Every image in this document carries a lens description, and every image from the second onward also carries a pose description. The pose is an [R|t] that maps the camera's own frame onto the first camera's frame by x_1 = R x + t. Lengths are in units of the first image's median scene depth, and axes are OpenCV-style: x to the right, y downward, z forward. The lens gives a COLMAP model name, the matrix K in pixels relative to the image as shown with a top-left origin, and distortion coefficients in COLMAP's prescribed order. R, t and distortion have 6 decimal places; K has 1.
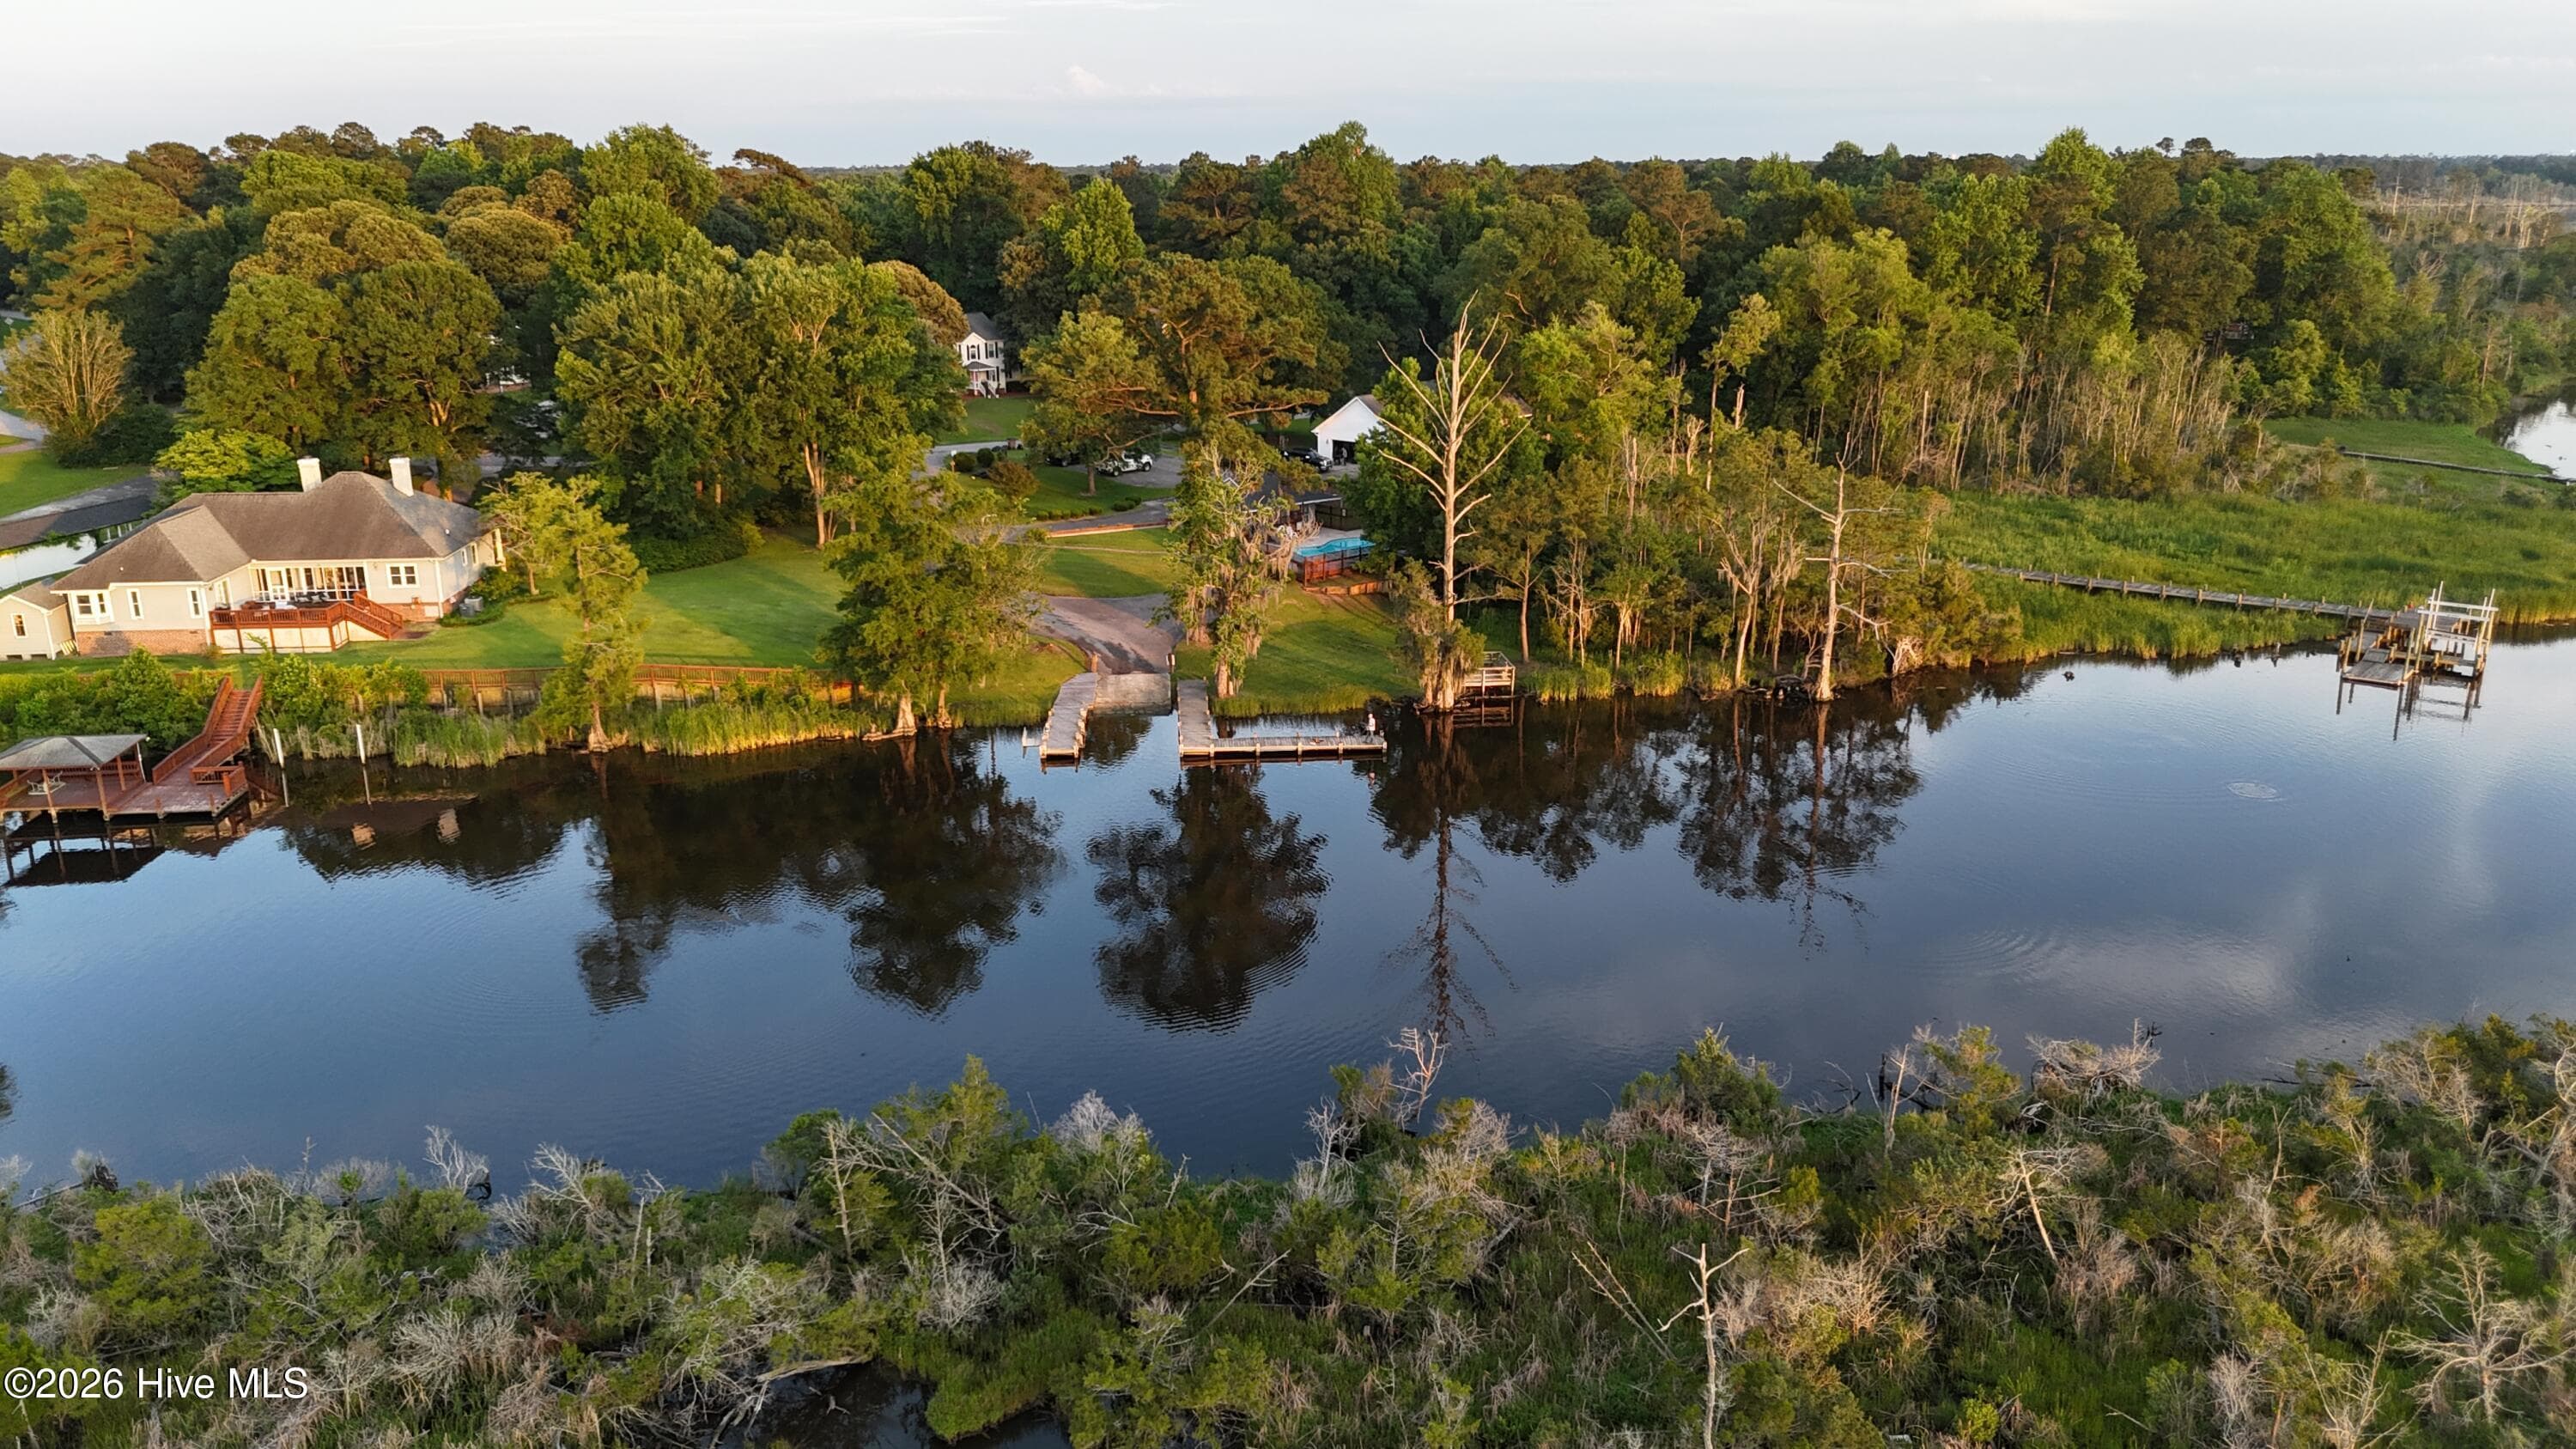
lens RADIAL K [[1896.4, 0, 1288.0], [0, 1896.4, 724.5], [0, 0, 1]] dist [0.092856, -0.127194]
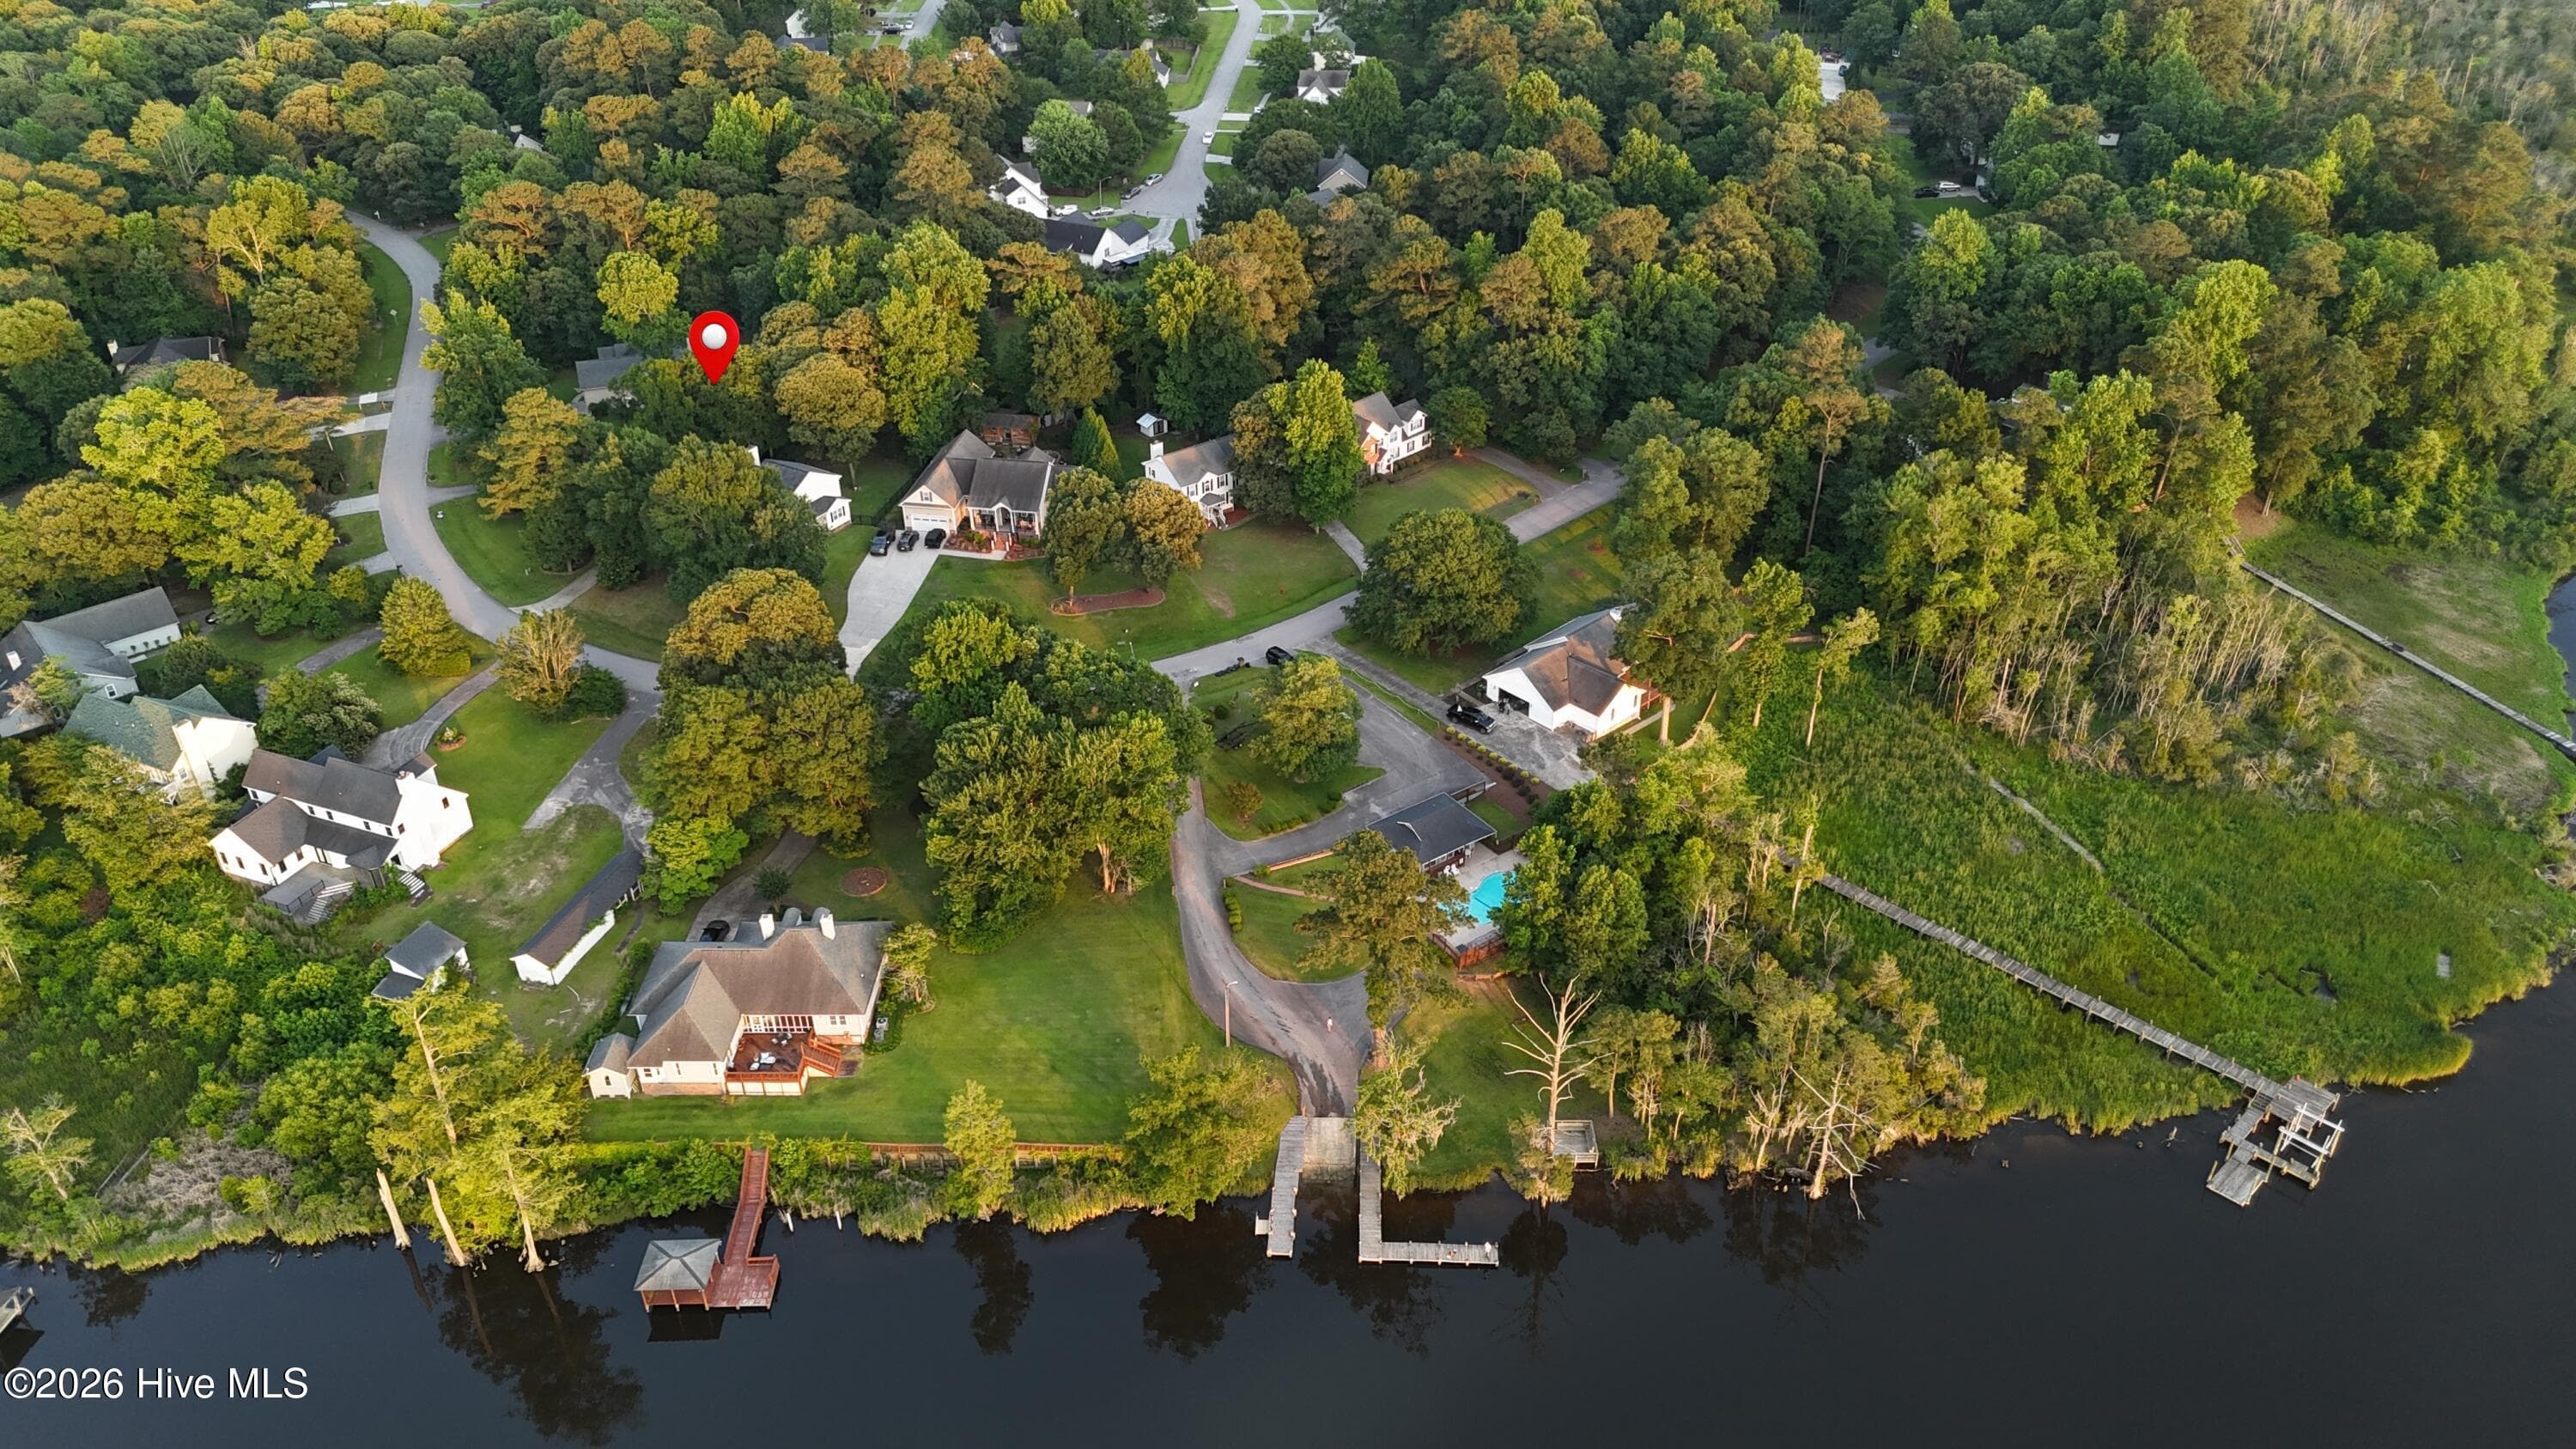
lens RADIAL K [[1896.4, 0, 1288.0], [0, 1896.4, 724.5], [0, 0, 1]] dist [0.092856, -0.127194]
pose [[0.994325, 0.059115, -0.088450, -0.003694], [-0.033155, 0.962189, 0.270359, -0.717165], [0.101088, -0.265892, 0.958688, -0.310147]]
